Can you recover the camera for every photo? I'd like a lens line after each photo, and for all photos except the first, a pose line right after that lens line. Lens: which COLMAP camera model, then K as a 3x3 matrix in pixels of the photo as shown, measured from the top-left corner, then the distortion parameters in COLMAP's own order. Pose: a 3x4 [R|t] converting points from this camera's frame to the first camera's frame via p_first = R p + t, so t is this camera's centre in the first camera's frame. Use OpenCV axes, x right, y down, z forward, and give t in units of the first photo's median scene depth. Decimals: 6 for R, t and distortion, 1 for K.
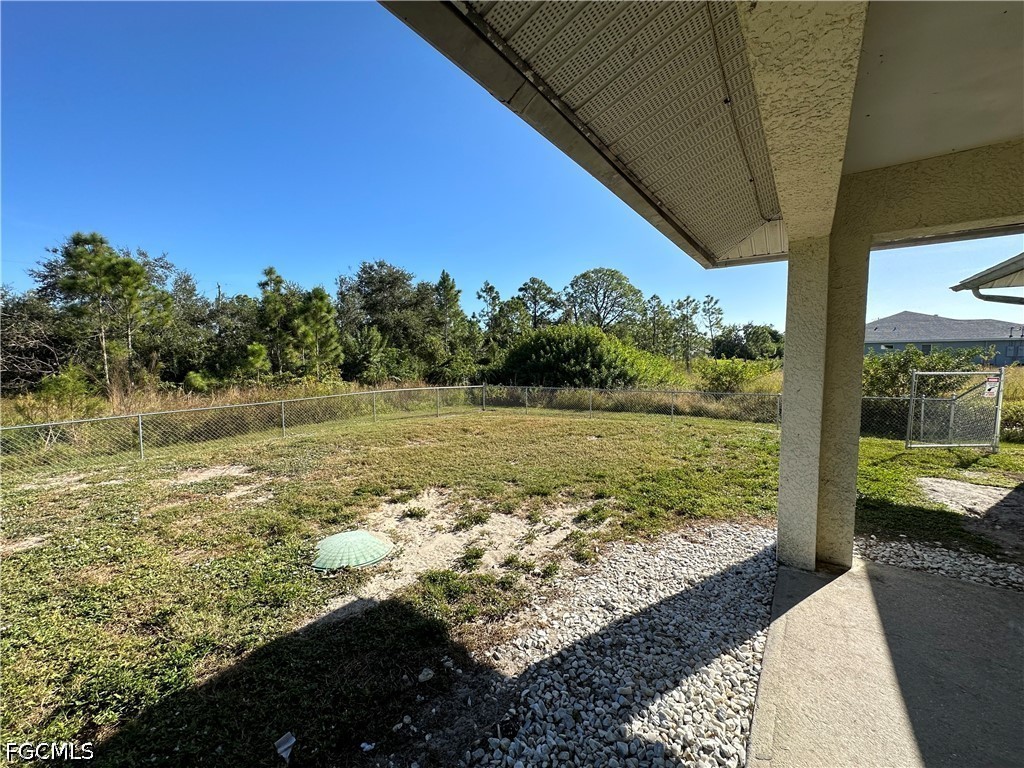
lens RADIAL K [[407.4, 0, 511.7], [0, 407.4, 385.7], [0, 0, 1]] dist [-0.003386, 0.001680]
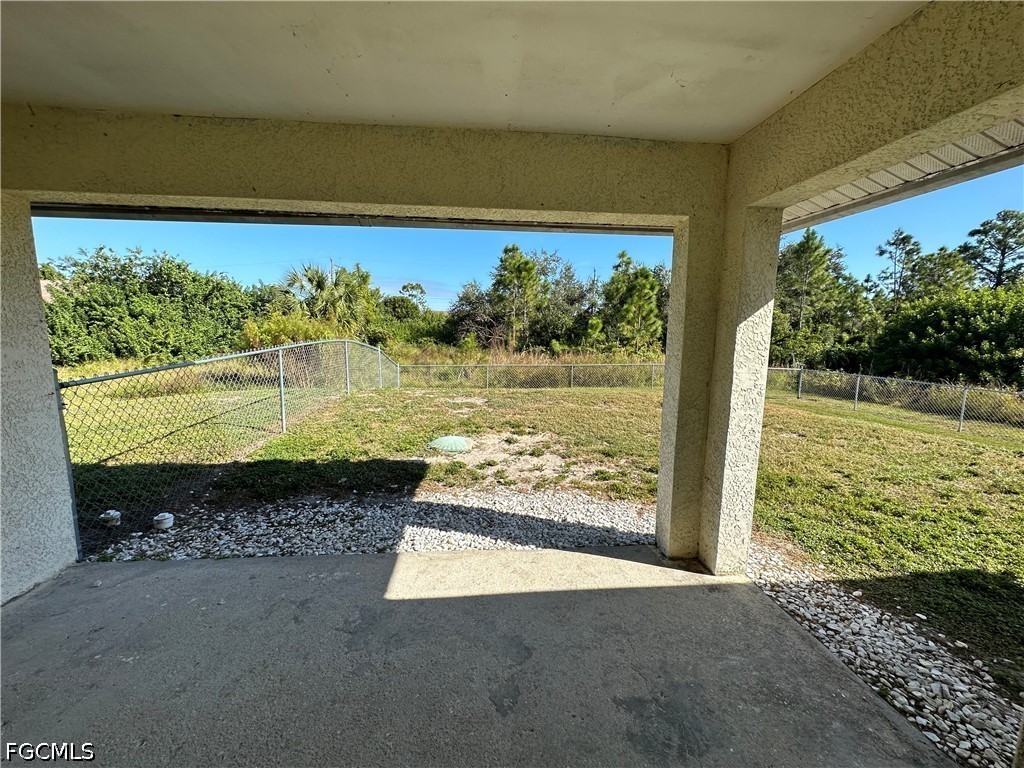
lens RADIAL K [[407.4, 0, 510.2], [0, 407.4, 382.9], [0, 0, 1]] dist [-0.003386, 0.001680]
pose [[0.653485, 0.115186, -0.748124, 0.143401], [-0.071246, 0.993326, 0.090706, -0.004423], [0.753579, -0.005974, 0.657330, 0.005972]]
